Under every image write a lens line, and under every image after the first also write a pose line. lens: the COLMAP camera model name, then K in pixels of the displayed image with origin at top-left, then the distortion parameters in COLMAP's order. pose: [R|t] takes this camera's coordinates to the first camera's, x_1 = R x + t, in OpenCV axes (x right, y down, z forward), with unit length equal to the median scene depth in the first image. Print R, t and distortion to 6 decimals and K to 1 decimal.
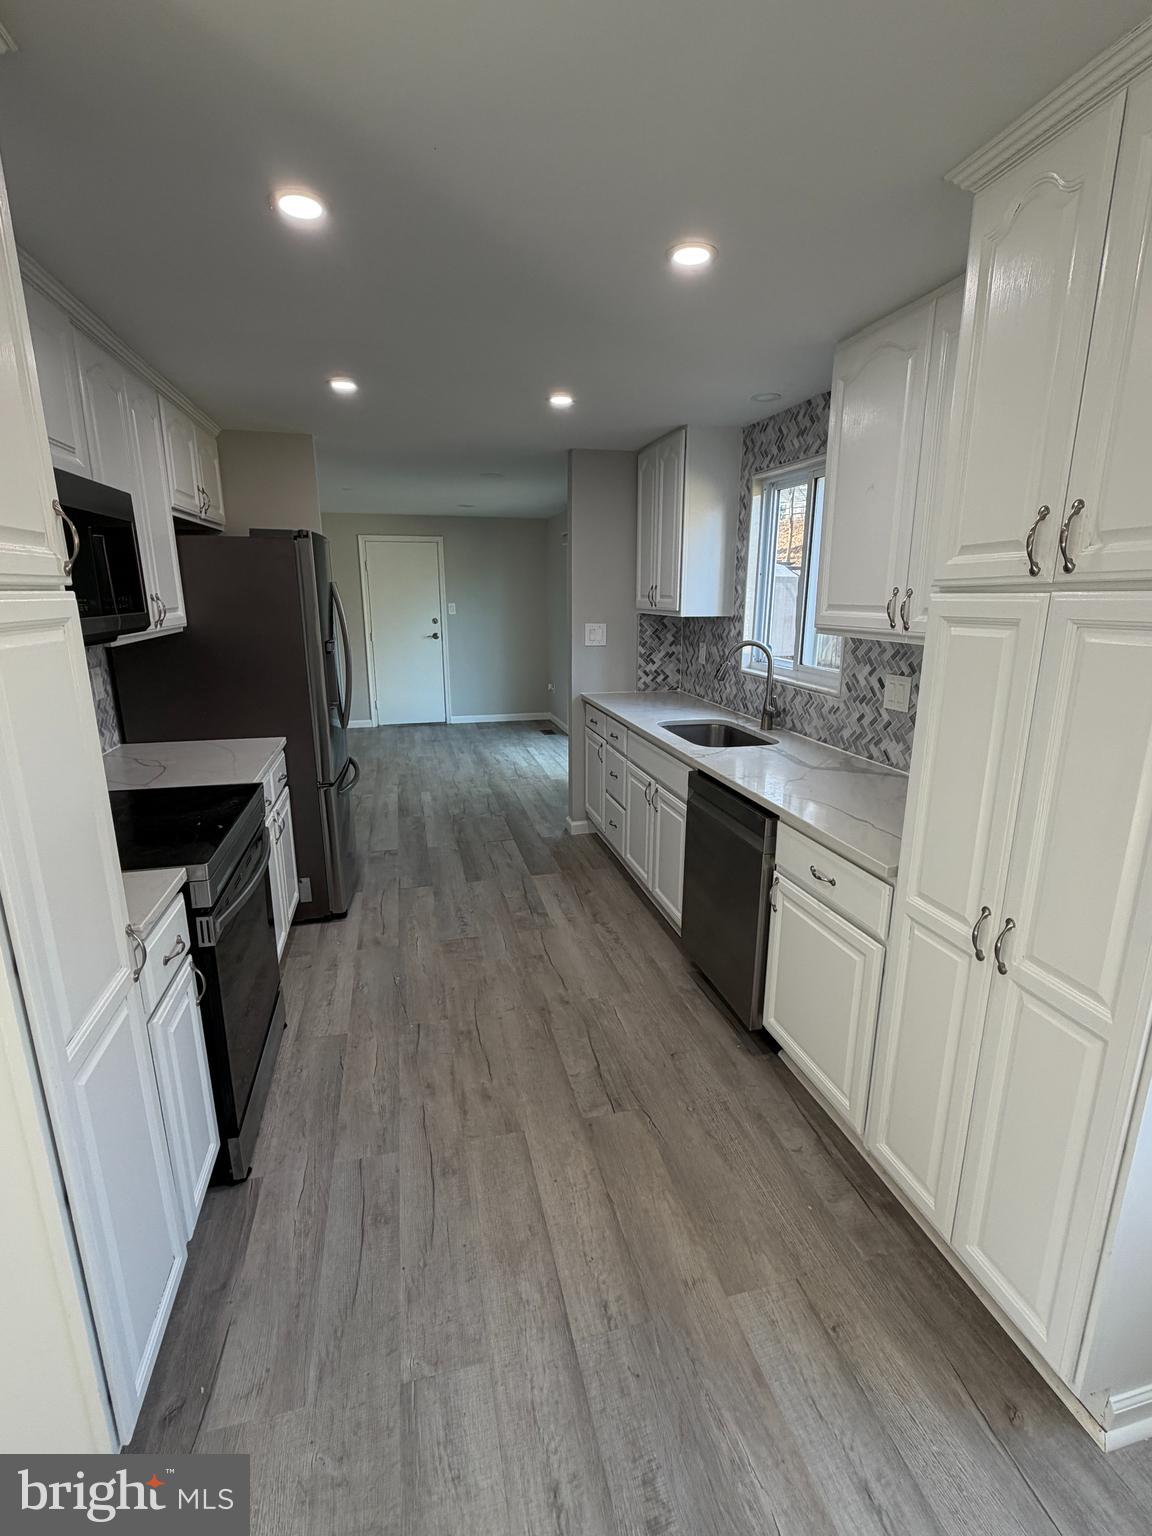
lens RADIAL K [[700.6, 0, 574.4], [0, 700.6, 762.5], [0, 0, 1]] dist [-0.000212, 0.000737]
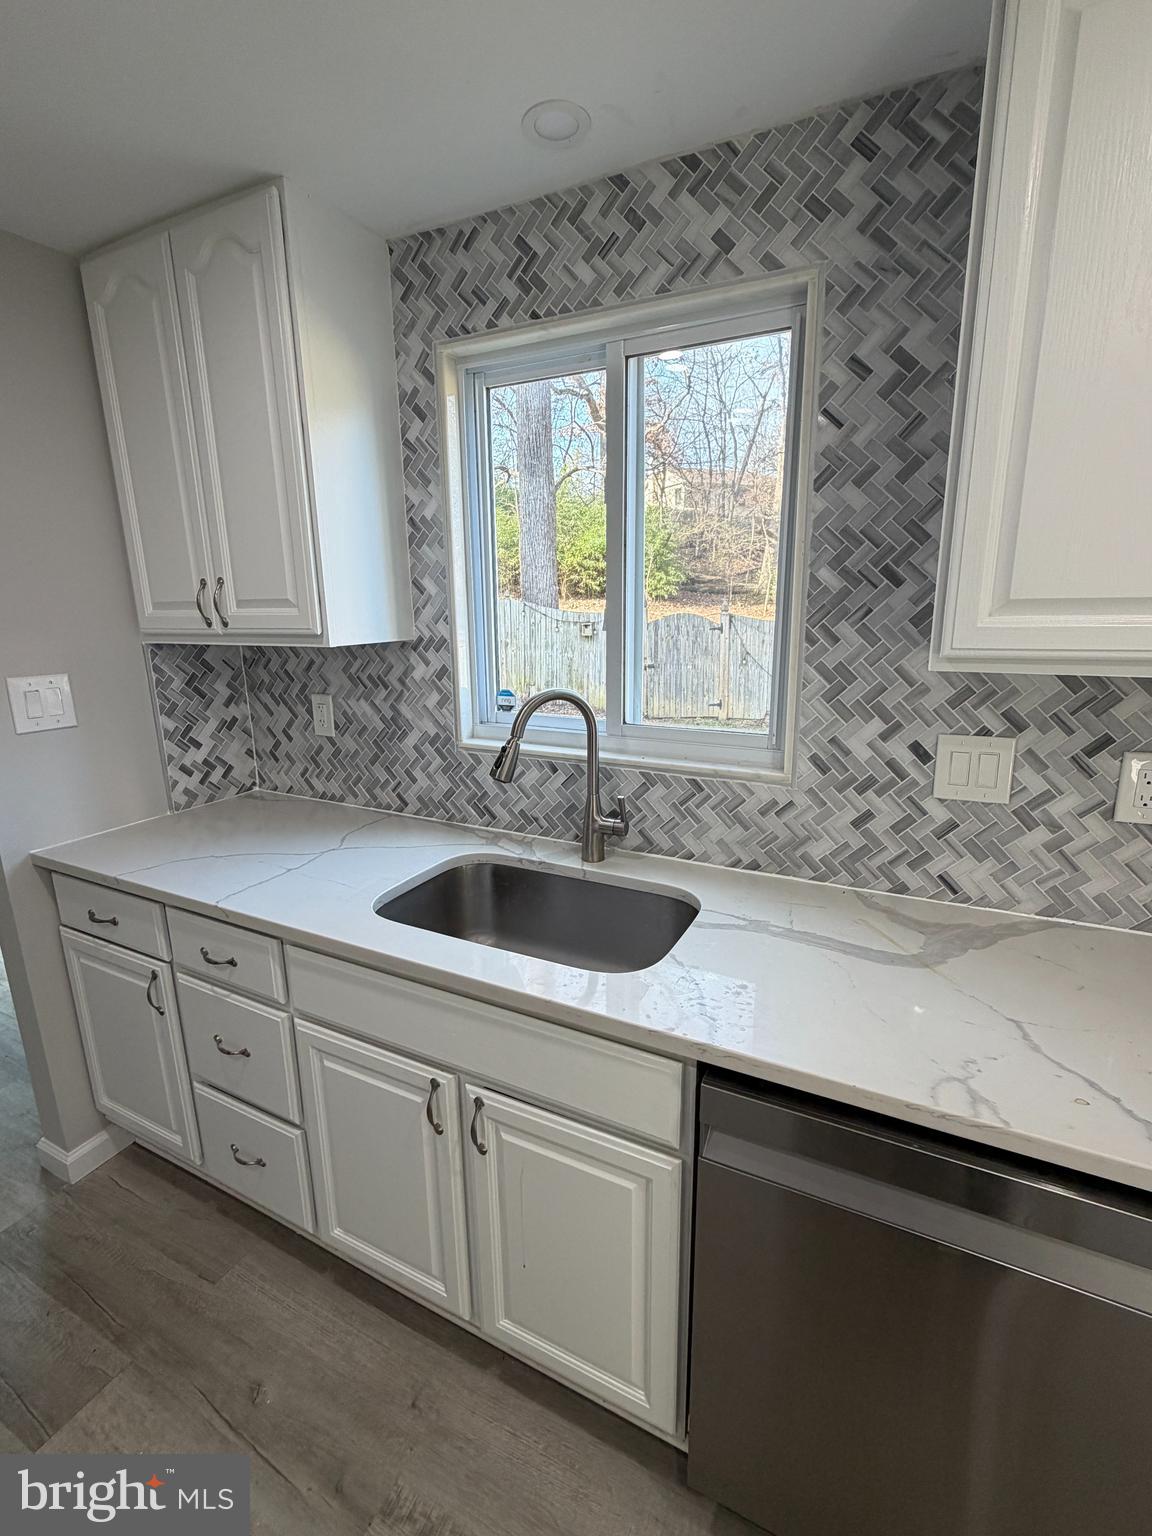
lens RADIAL K [[700.6, 0, 581.1], [0, 700.6, 764.8], [0, 0, 1]] dist [-0.000212, 0.000737]
pose [[0.657199, -0.184429, 0.730804, -0.092413], [0.195593, 0.978115, 0.070948, -0.159912], [-0.727896, 0.096313, 0.678890, 0.697861]]
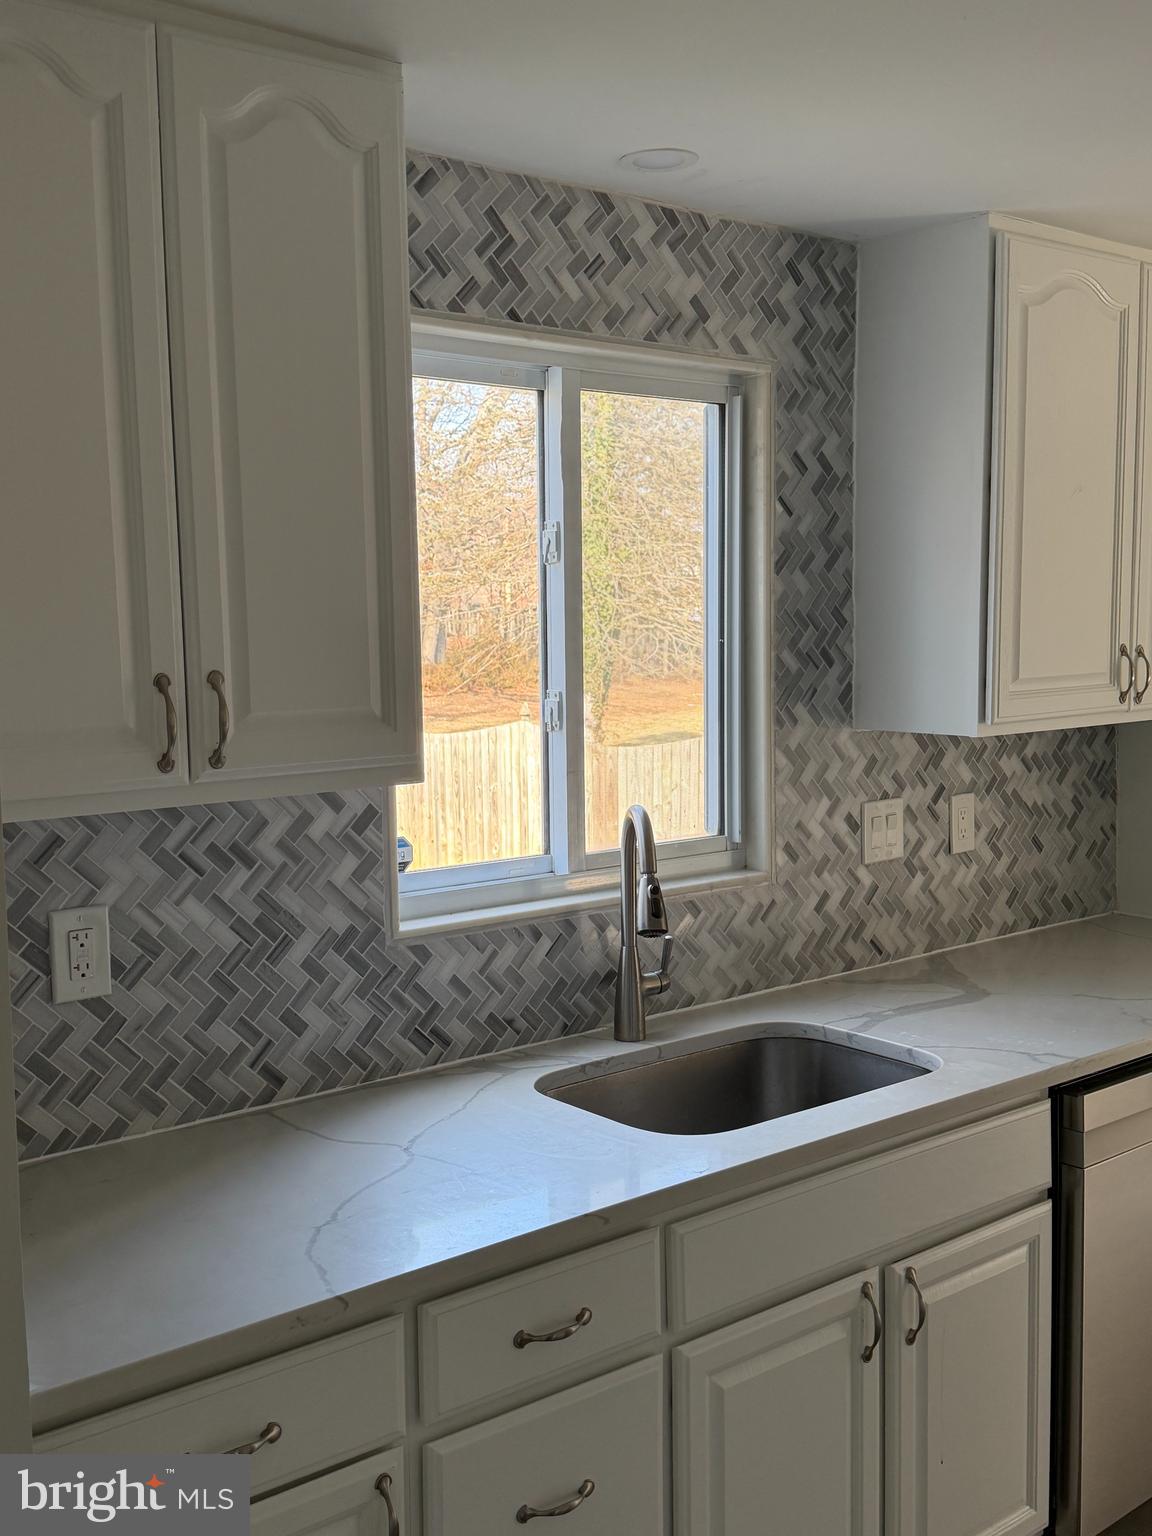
lens RADIAL K [[1582.5, 0, 565.9], [0, 1582.5, 777.4], [0, 0, 1]] dist [0.115902, 0.000000]
pose [[-0.427866, -0.083650, 0.899963, -0.469138], [0.233582, 0.951650, 0.199505, -0.369477], [-0.873138, 0.295577, -0.387639, 1.387136]]
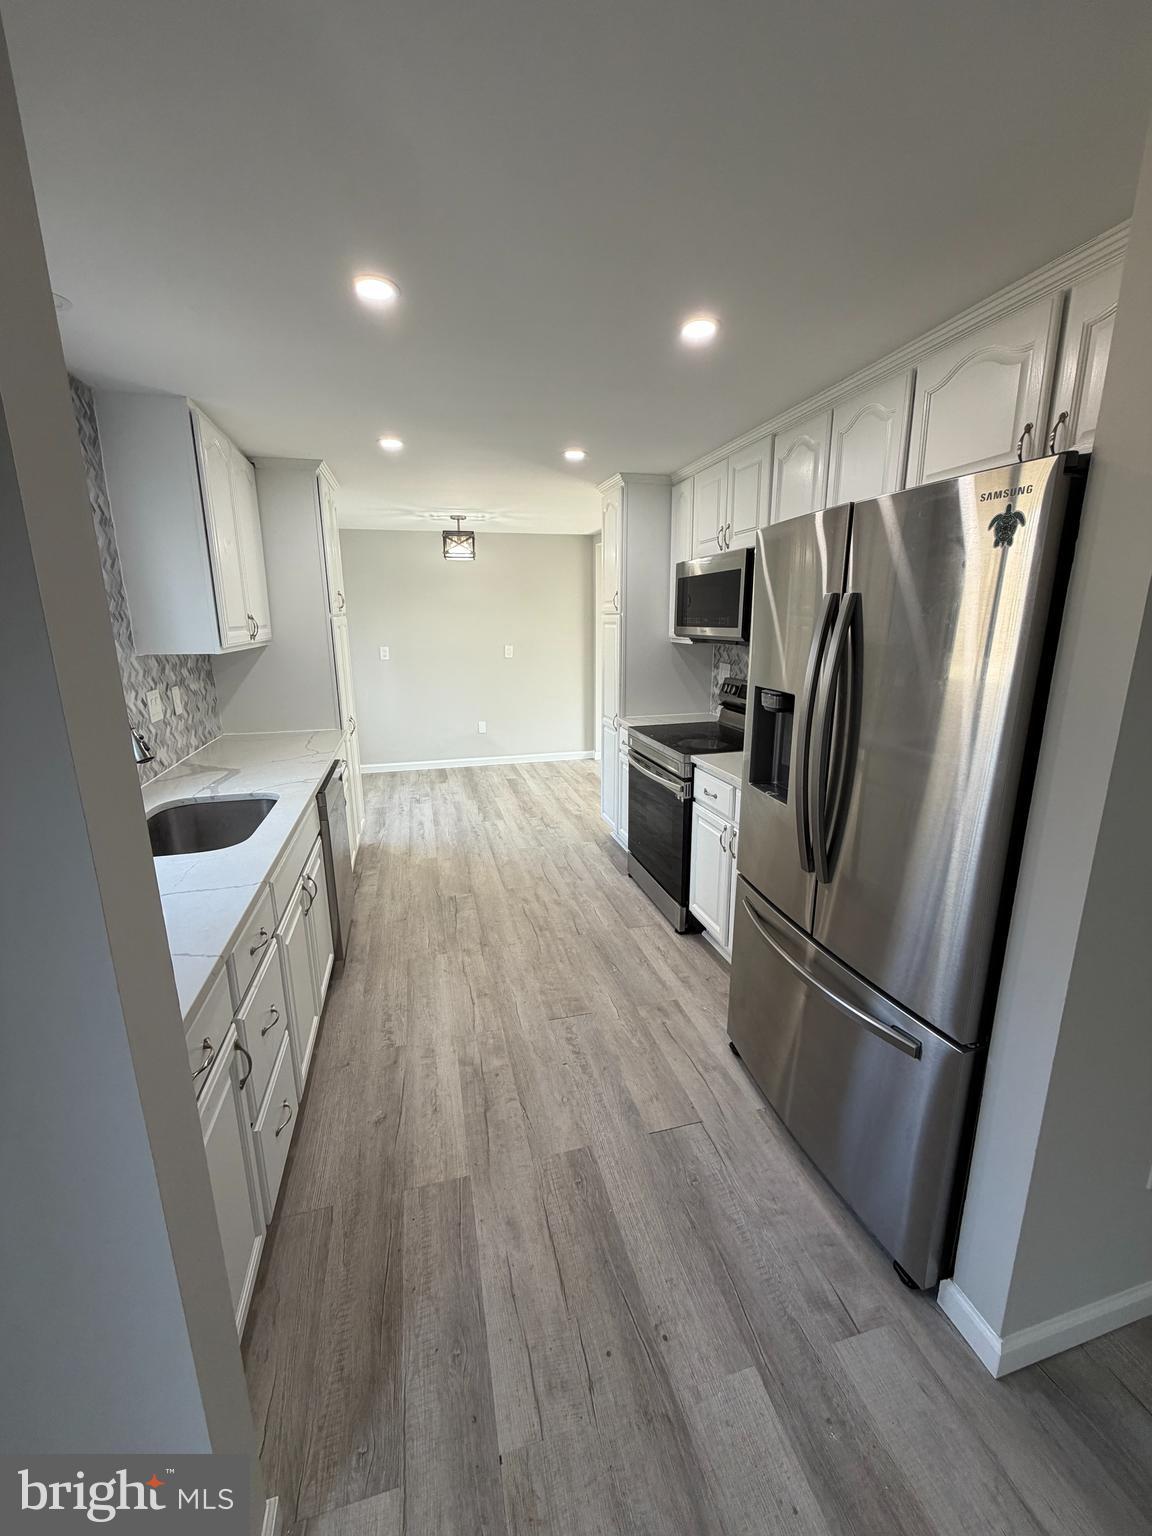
lens RADIAL K [[607.1, 0, 578.8], [0, 607.1, 761.6], [0, 0, 1]] dist [-0.000176, 0.000095]
pose [[-0.999803, 0.008597, -0.017913, -0.169199], [-0.000560, 0.888989, 0.457927, -0.381964], [0.019861, 0.457847, -0.888809, 1.568905]]
